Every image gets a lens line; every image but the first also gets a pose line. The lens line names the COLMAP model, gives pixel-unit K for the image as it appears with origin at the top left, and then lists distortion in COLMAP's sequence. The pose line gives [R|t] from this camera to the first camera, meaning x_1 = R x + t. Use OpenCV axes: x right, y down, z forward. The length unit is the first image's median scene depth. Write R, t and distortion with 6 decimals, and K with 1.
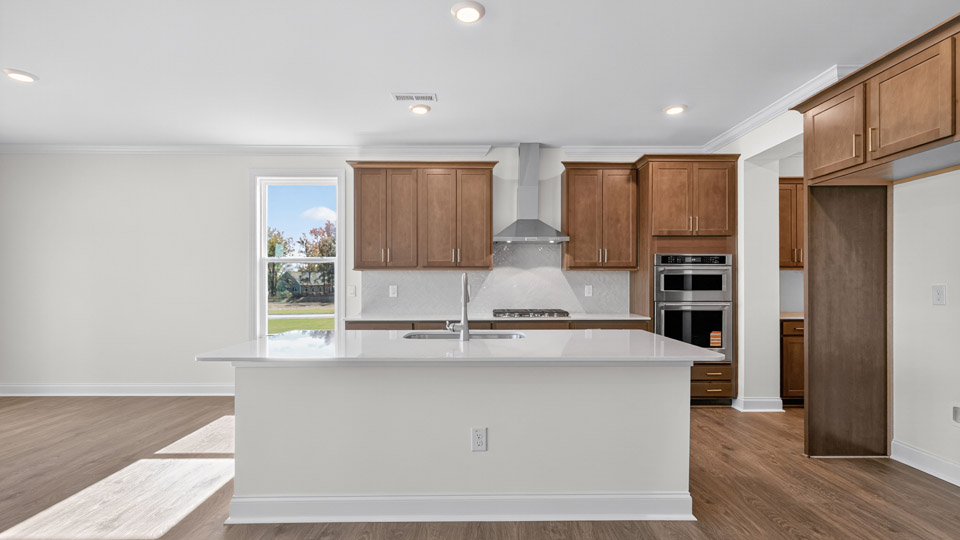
lens RADIAL K [[443.2, 0, 484.8], [0, 443.2, 282.9], [0, 0, 1]] dist [-0.000056, -0.000011]
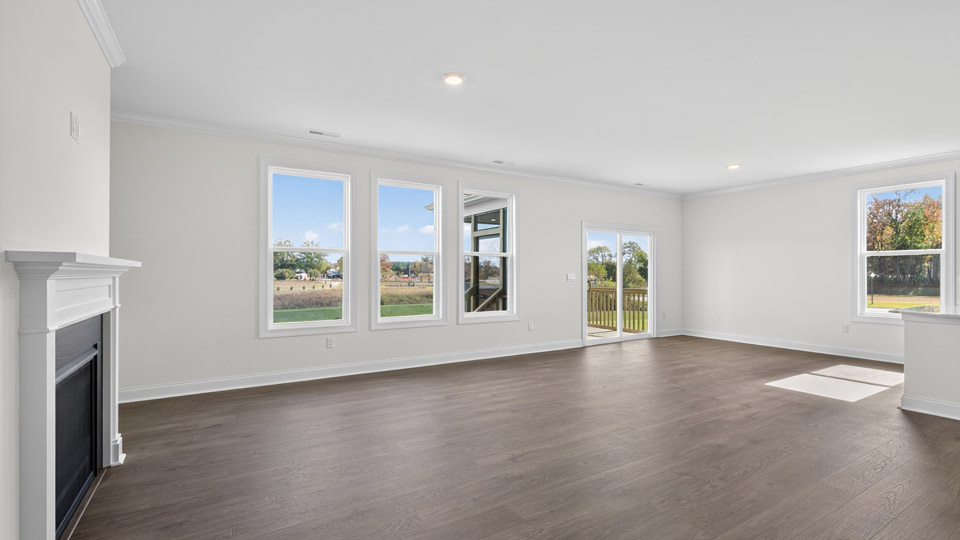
lens RADIAL K [[438.6, 0, 482.2], [0, 438.6, 268.5], [0, 0, 1]] dist [0.000375, -0.000337]
pose [[0.511435, -0.009126, -0.859274, 0.028509], [0.001419, 0.999951, -0.009775, 0.001631], [0.859321, 0.003780, 0.511423, -0.649891]]
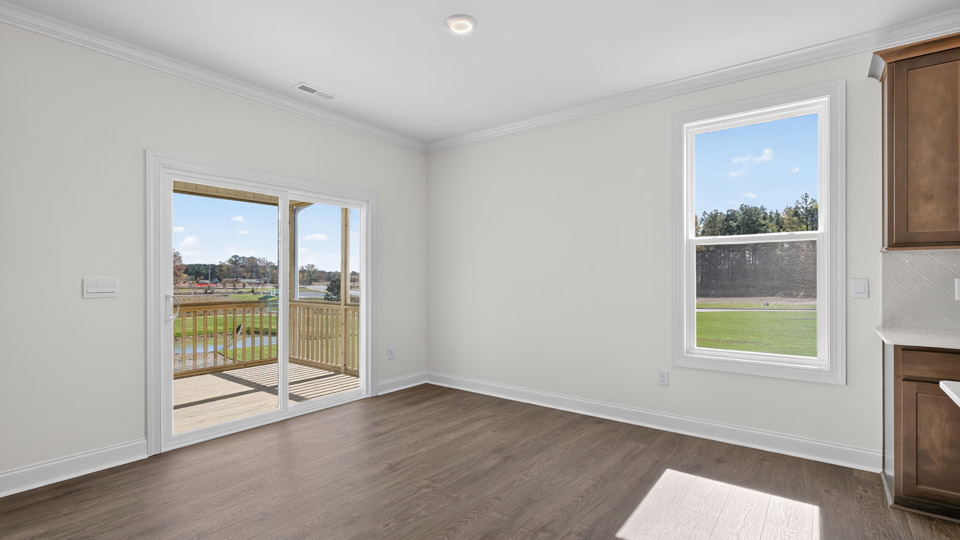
lens RADIAL K [[443.7, 0, 484.3], [0, 443.7, 277.6], [0, 0, 1]] dist [0.002111, 0.000242]
pose [[0.787721, -0.001639, -0.616030, -0.352831], [0.003358, 0.999993, 0.001632, 0.003165], [0.616023, -0.003354, 0.787721, 0.262626]]
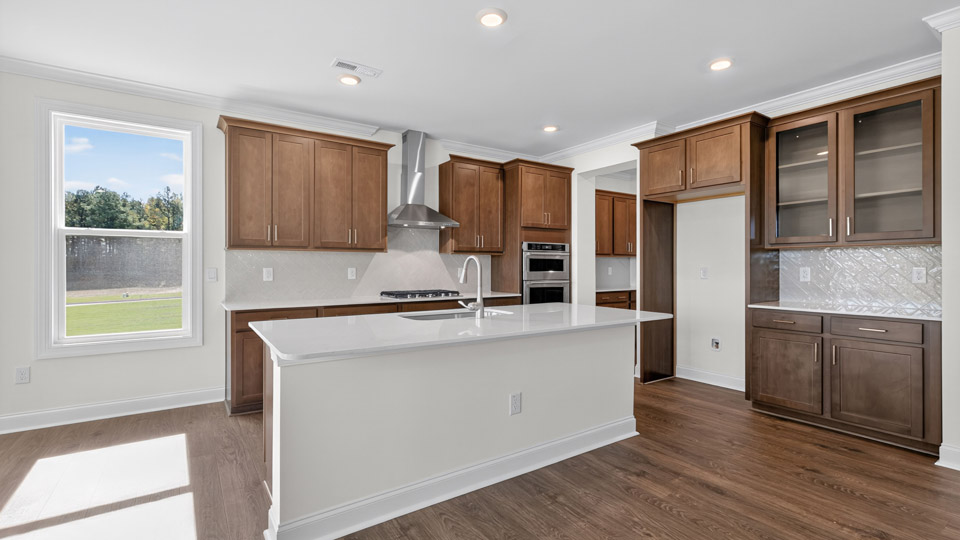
lens RADIAL K [[438.6, 0, 482.2], [0, 438.6, 268.5], [0, 0, 1]] dist [0.000375, -0.000337]
pose [[0.832871, -0.000554, 0.553467, -0.356817], [-0.002058, 0.999989, 0.004099, 0.003161], [-0.553464, -0.004553, 0.832861, 0.056231]]
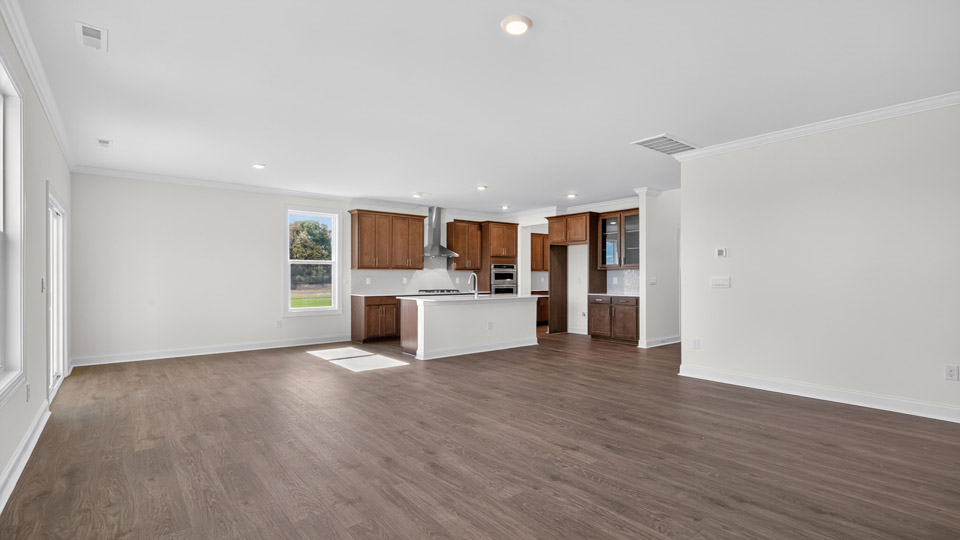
lens RADIAL K [[443.7, 0, 484.3], [0, 443.7, 277.6], [0, 0, 1]] dist [0.002111, 0.000242]
pose [[0.783512, -0.000313, 0.621377, -1.024719], [-0.002255, 0.999992, 0.003348, -0.001955], [-0.621373, -0.004025, 0.783505, -0.745655]]
